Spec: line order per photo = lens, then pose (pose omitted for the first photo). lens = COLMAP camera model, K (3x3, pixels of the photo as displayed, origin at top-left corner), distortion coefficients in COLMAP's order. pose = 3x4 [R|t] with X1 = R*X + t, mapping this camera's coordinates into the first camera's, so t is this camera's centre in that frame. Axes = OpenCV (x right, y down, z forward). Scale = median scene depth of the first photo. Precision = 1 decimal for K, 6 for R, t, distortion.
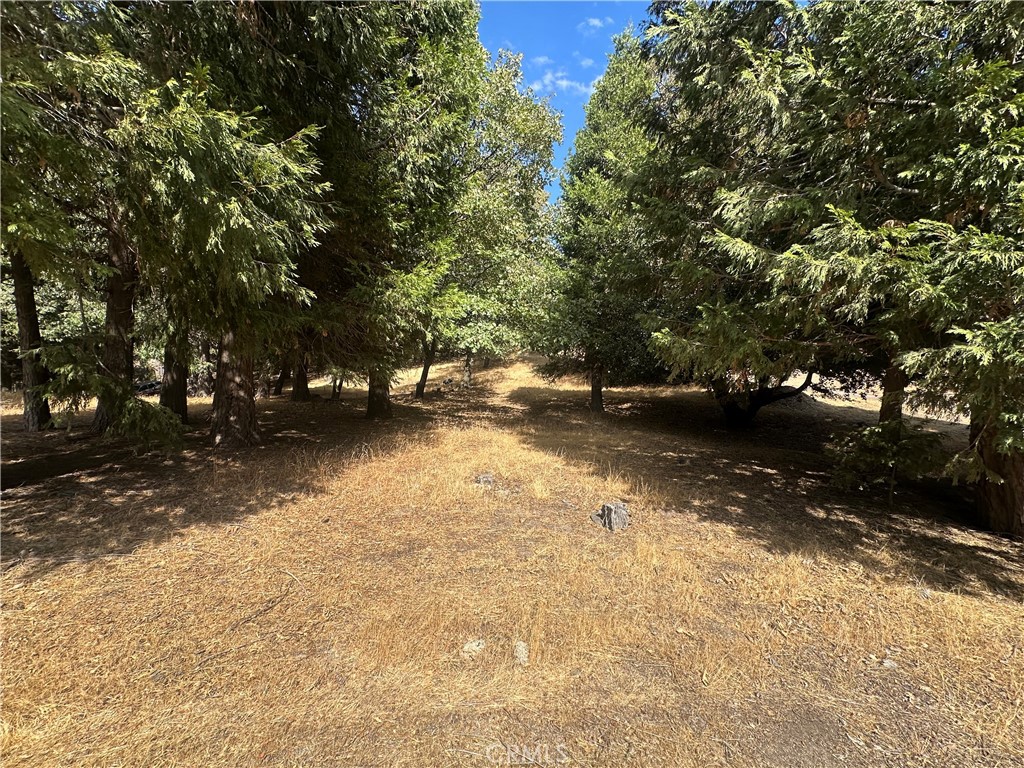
lens RADIAL K [[408.9, 0, 511.9], [0, 408.9, 385.1], [0, 0, 1]] dist [0.001138, 0.000674]
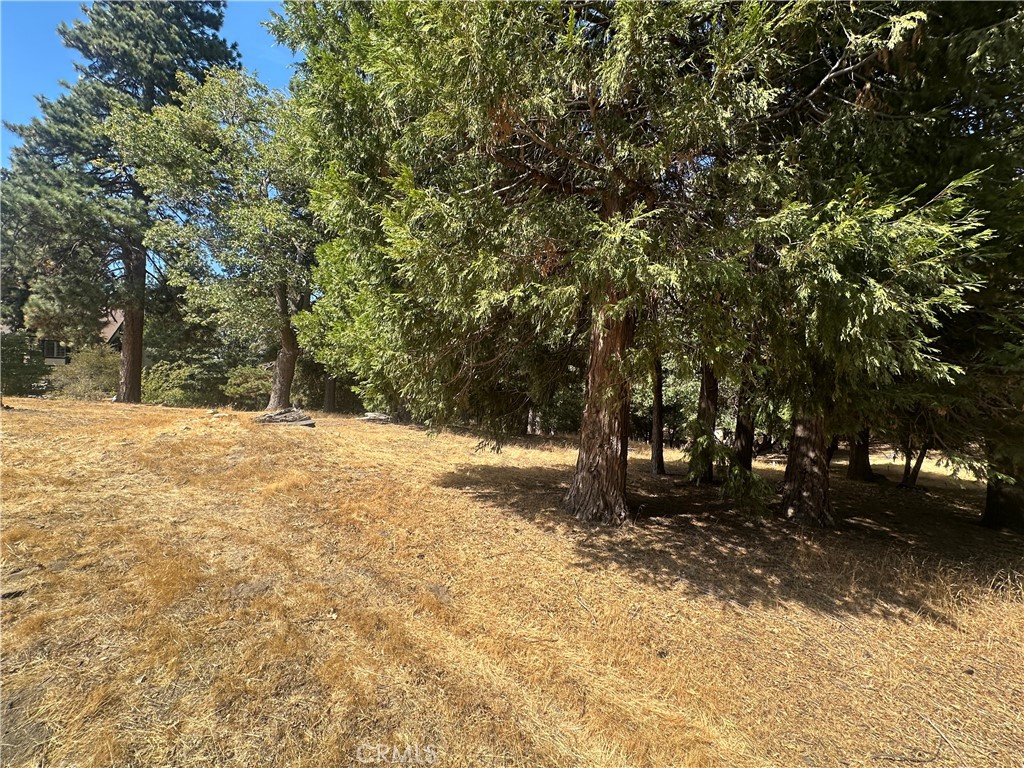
lens RADIAL K [[408.9, 0, 512.1], [0, 408.9, 384.7], [0, 0, 1]] dist [0.001138, 0.000674]
pose [[0.402085, -0.042375, -0.914621, -0.094761], [-0.104107, 0.990334, -0.091650, -0.025242], [0.909665, 0.132070, 0.393787, -0.104633]]
